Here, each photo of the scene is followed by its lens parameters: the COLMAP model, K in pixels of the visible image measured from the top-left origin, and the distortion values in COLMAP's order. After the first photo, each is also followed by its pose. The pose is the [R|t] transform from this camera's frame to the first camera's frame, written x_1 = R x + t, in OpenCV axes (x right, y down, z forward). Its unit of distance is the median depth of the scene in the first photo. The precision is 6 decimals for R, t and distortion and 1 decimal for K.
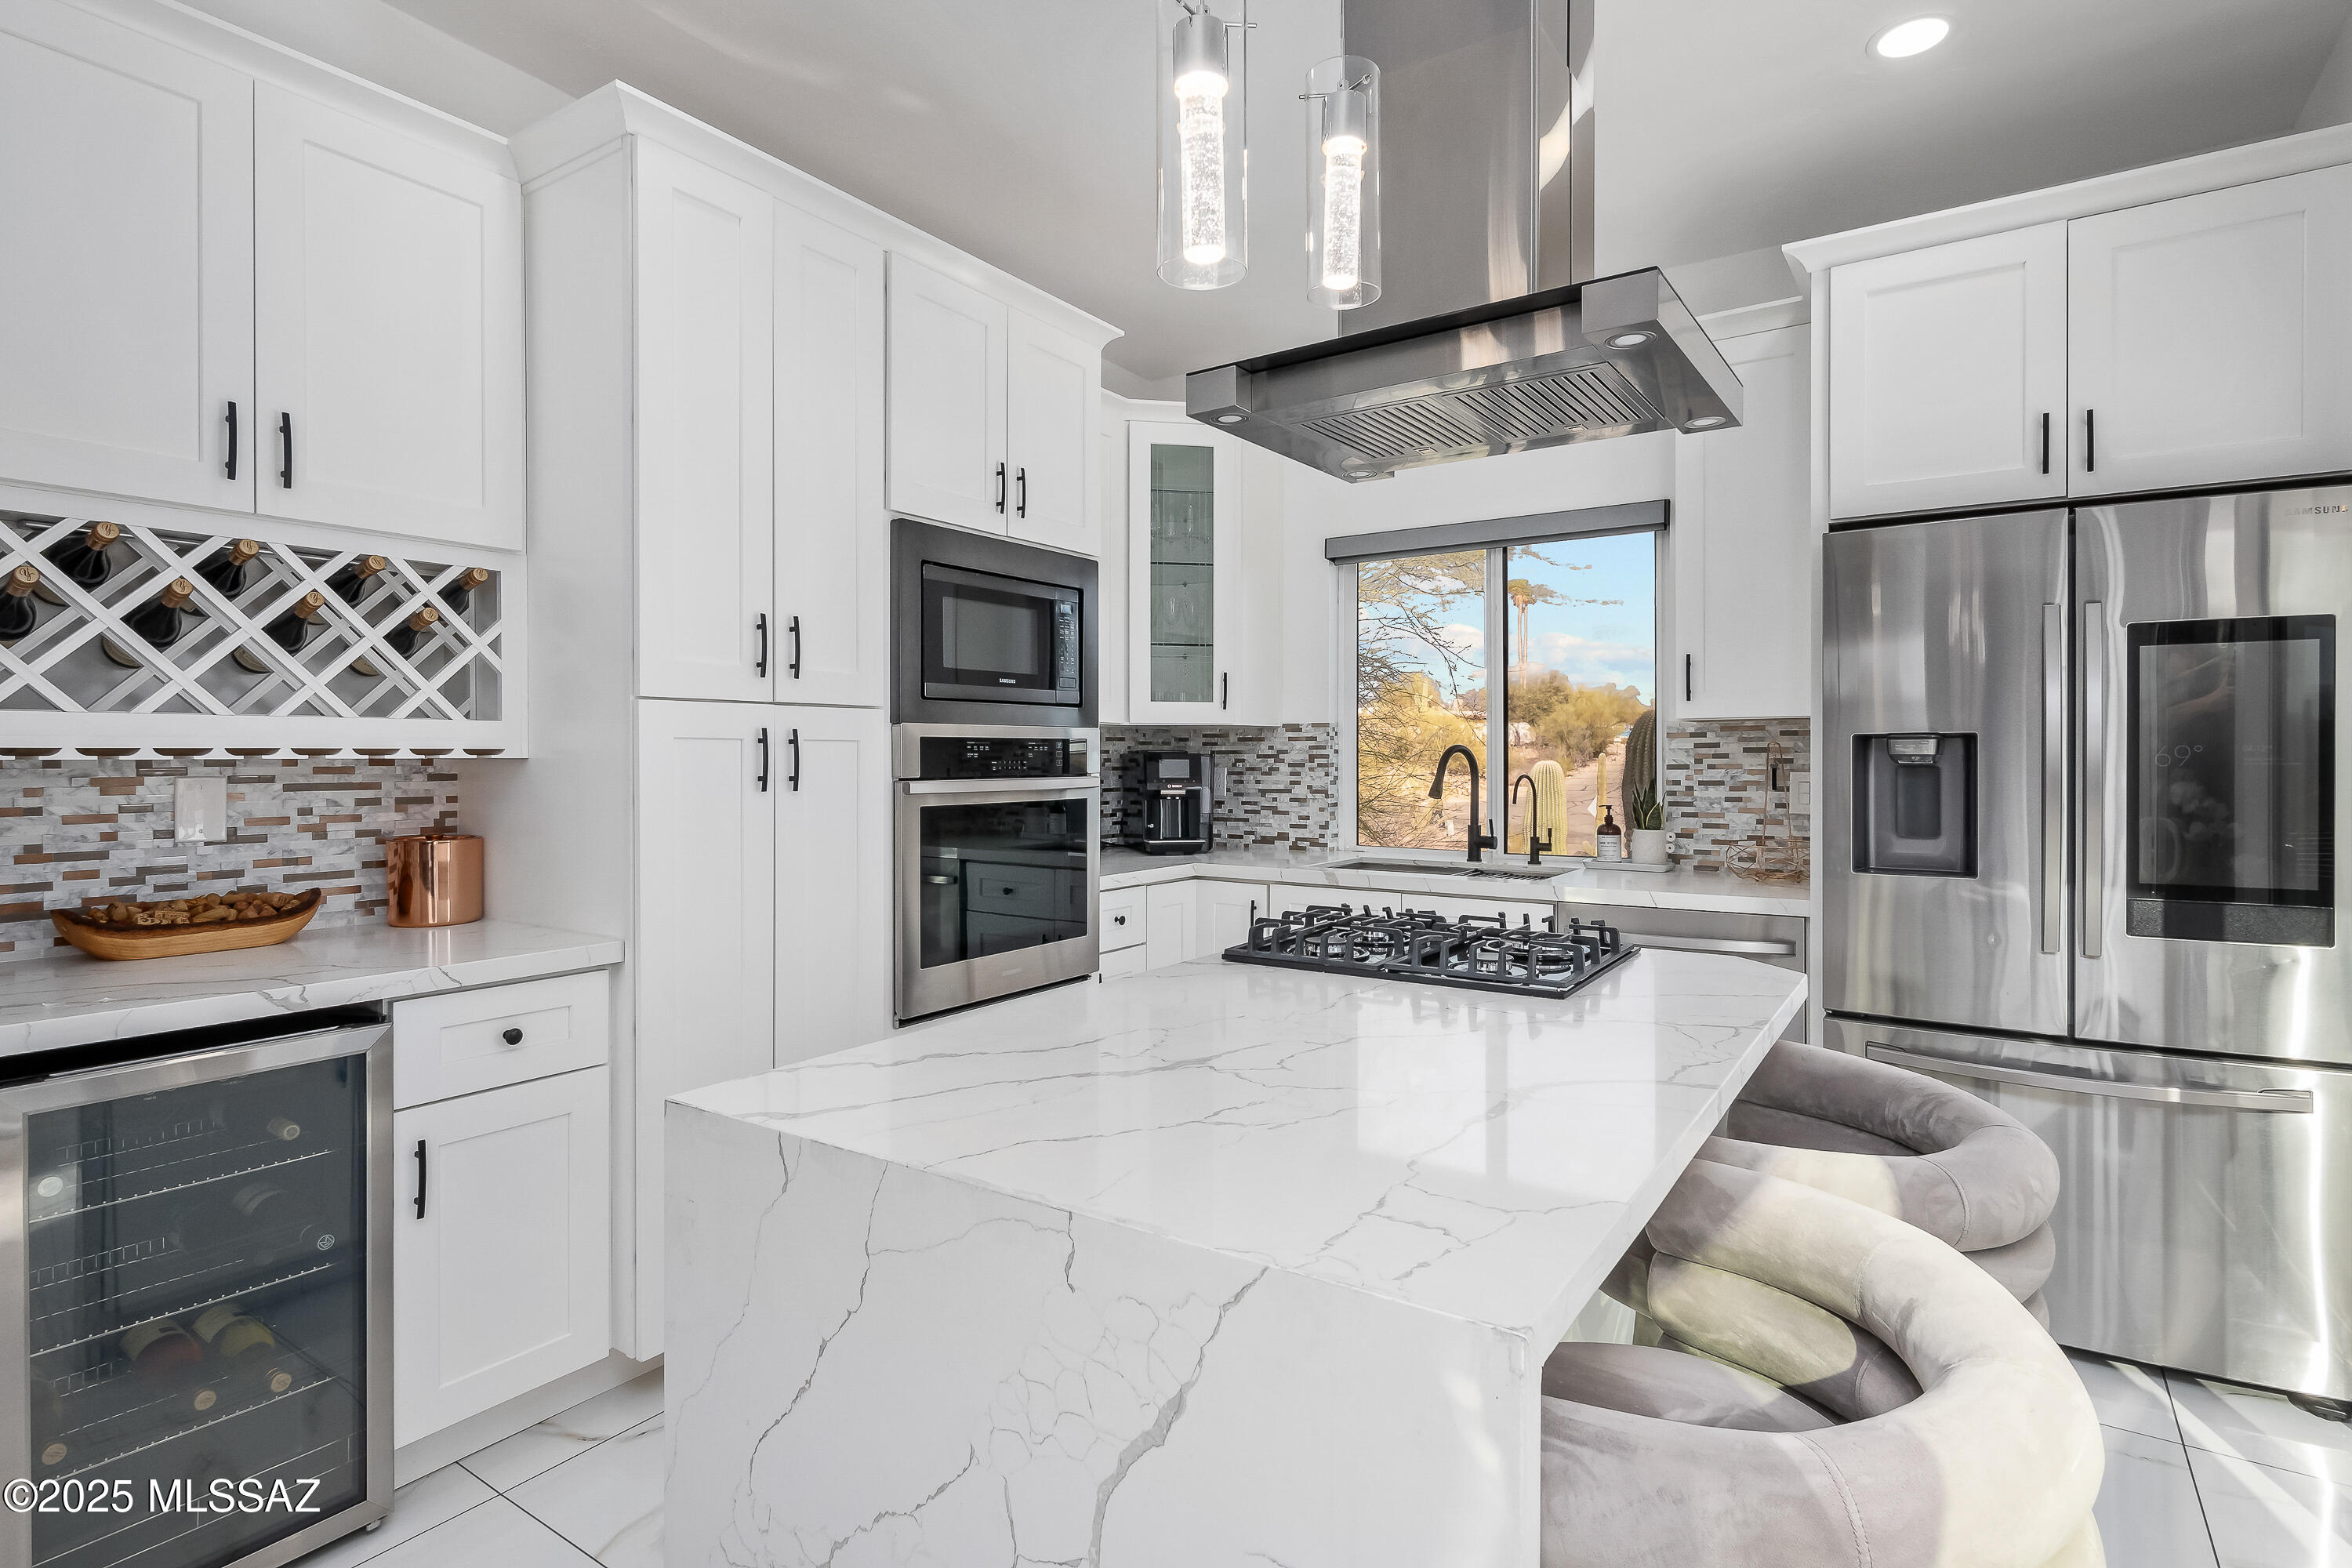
lens RADIAL K [[1191.9, 0, 1183.2], [0, 1191.9, 776.5], [0, 0, 1]] dist [-0.012927, 0.000313]
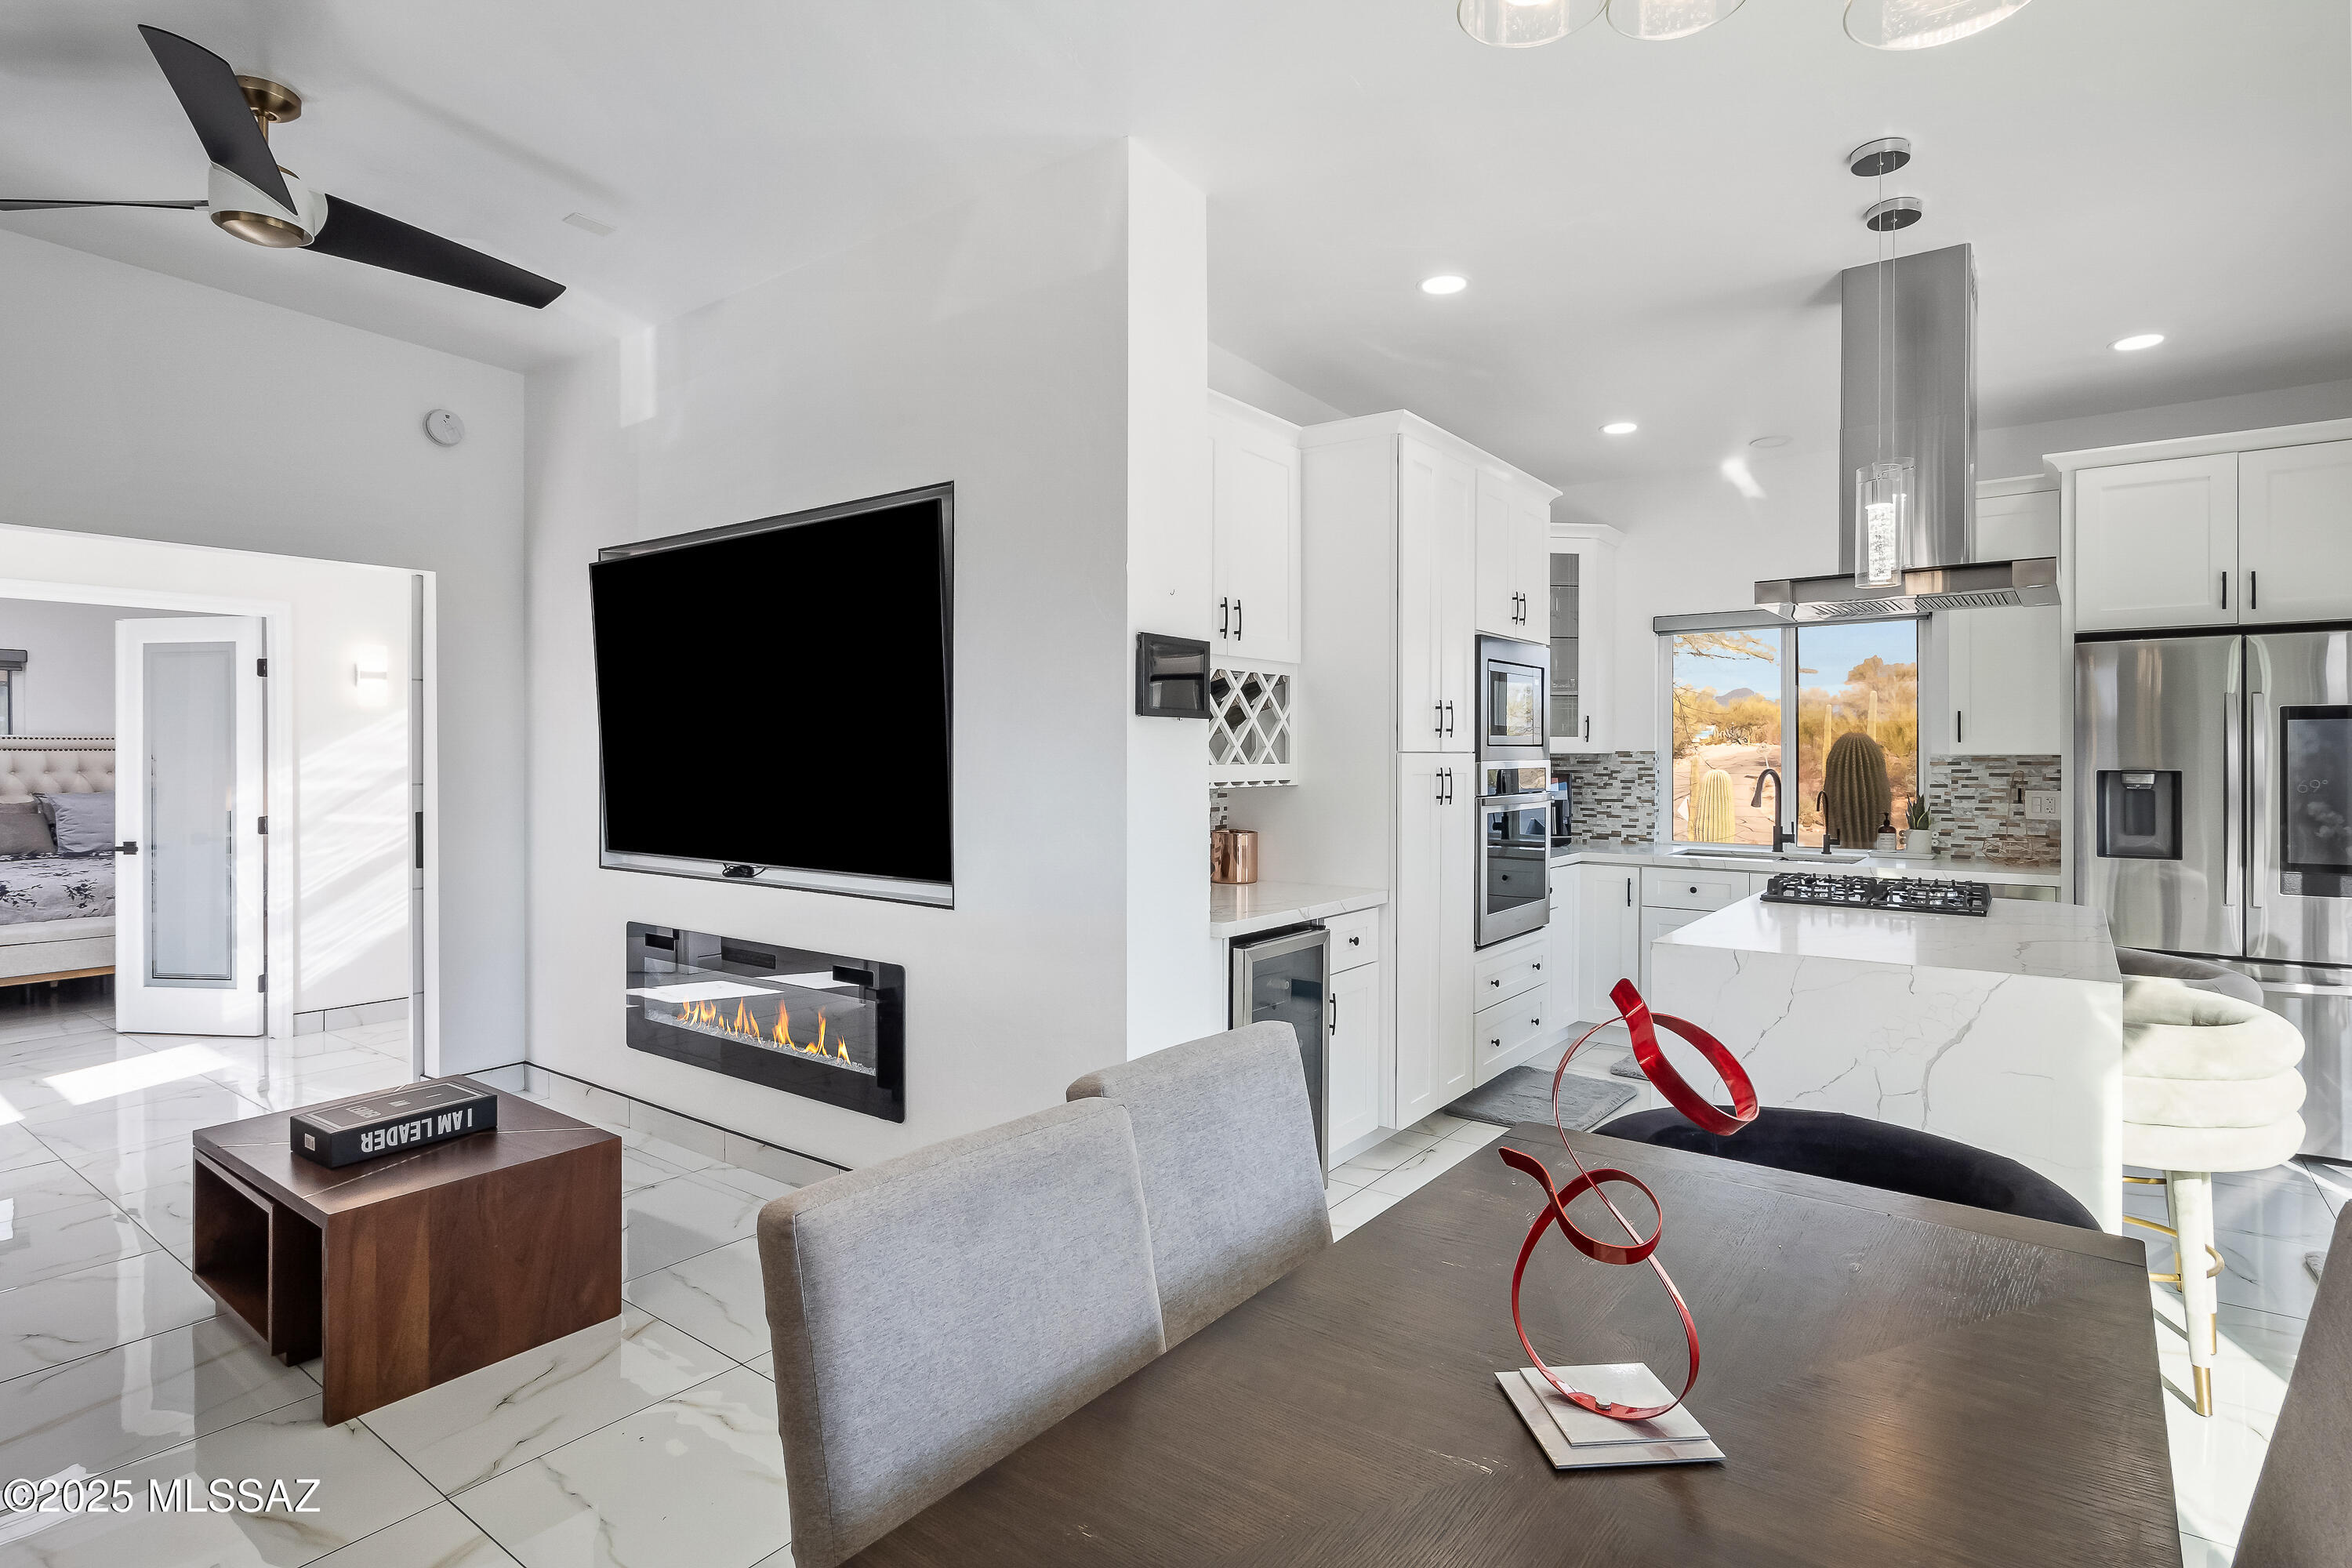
lens RADIAL K [[1191.9, 0, 1169.0], [0, 1191.9, 770.5], [0, 0, 1]] dist [-0.012927, 0.000313]
pose [[0.998387, 0.001677, -0.056750, -0.549189], [-0.001928, 0.999989, -0.004379, -0.023995], [0.056742, 0.004482, 0.998379, -0.611955]]
